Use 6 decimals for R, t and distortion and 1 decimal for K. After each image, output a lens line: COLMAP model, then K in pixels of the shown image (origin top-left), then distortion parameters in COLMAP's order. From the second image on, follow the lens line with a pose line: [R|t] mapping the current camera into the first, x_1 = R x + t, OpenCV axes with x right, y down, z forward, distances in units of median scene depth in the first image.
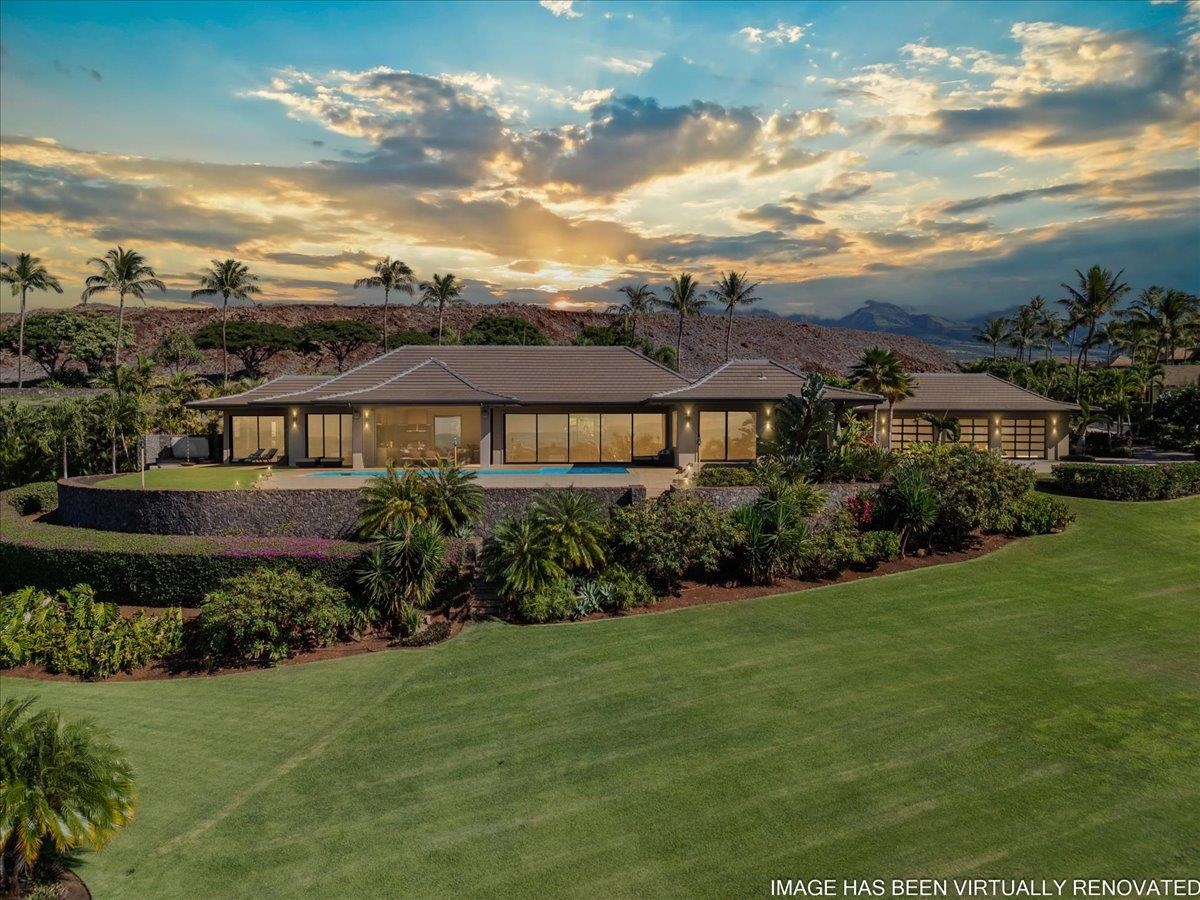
lens RADIAL K [[1030.0, 0, 561.0], [0, 1030.0, 412.8], [0, 0, 1]] dist [0.113694, -0.133337]
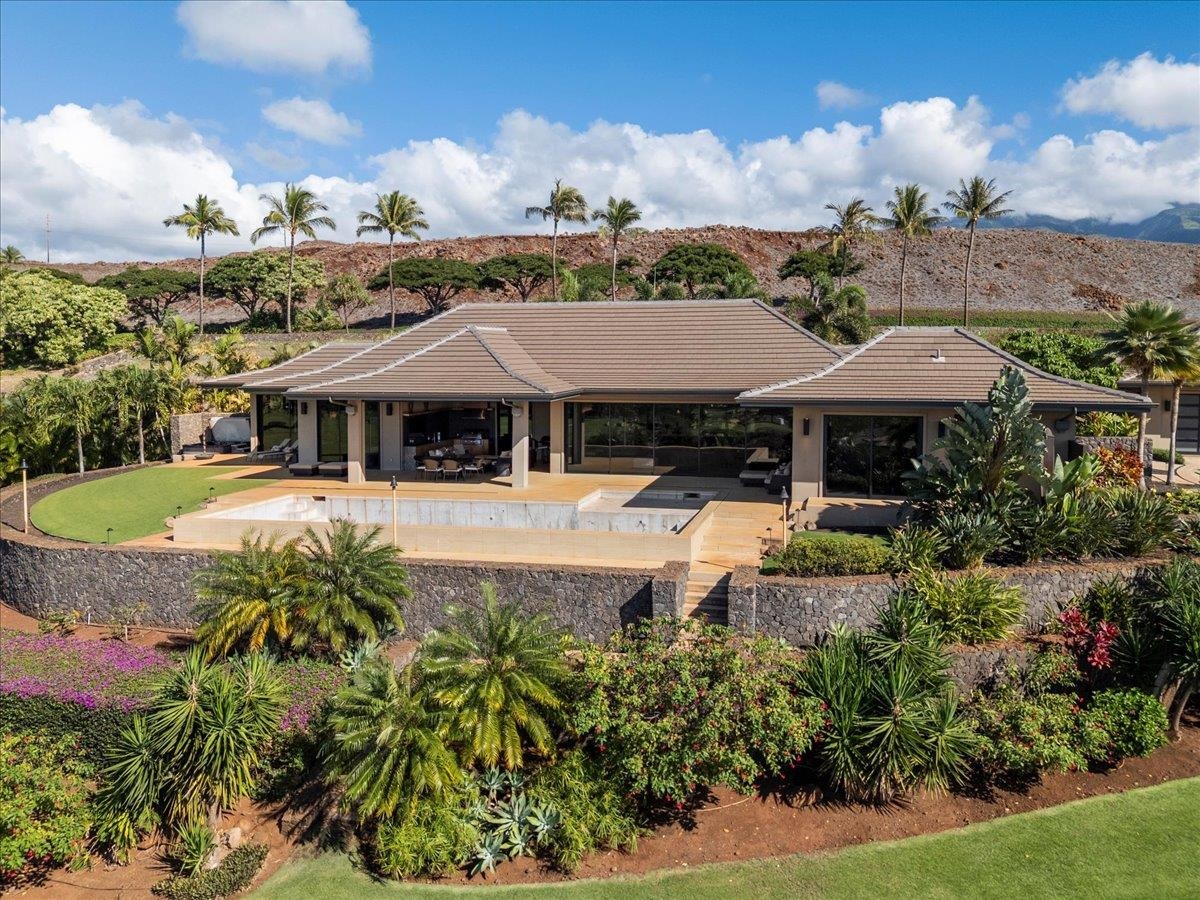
lens RADIAL K [[1030.0, 0, 561.0], [0, 1030.0, 412.8], [0, 0, 1]] dist [0.113694, -0.133337]
pose [[0.972940, 0.006457, -0.230968, 0.042314], [0.010694, 0.997280, 0.072925, -0.017486], [0.230811, -0.073421, 0.970225, 0.120960]]
